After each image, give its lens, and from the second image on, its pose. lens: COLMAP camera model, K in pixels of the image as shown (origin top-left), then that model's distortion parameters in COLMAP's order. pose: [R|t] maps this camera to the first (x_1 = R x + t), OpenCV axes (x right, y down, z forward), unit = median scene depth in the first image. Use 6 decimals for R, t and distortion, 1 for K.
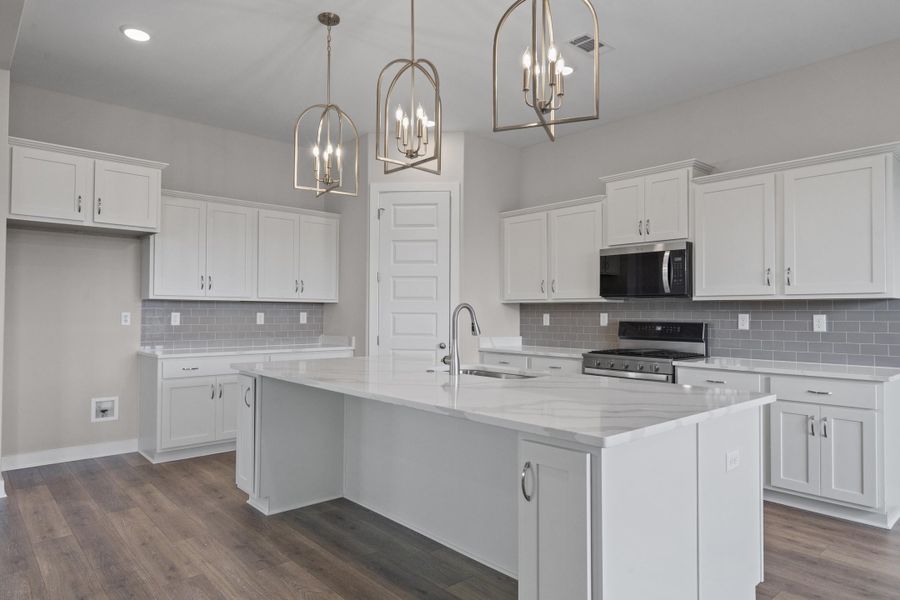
lens RADIAL K [[530.1, 0, 448.2], [0, 530.1, 300.7], [0, 0, 1]] dist [-0.005187, 0.000114]
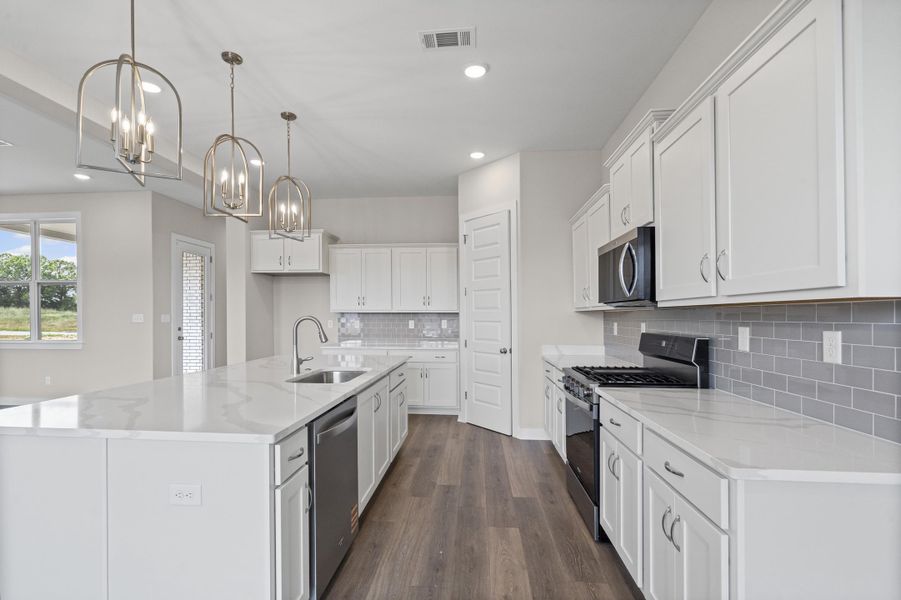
lens RADIAL K [[408.2, 0, 440.0], [0, 408.2, 317.2], [0, 0, 1]] dist [-0.002973, 0.001365]
pose [[0.689872, -0.002250, -0.723928, 0.587755], [0.017644, 0.999750, 0.013707, 0.000497], [0.723717, -0.022229, 0.689739, 0.361111]]
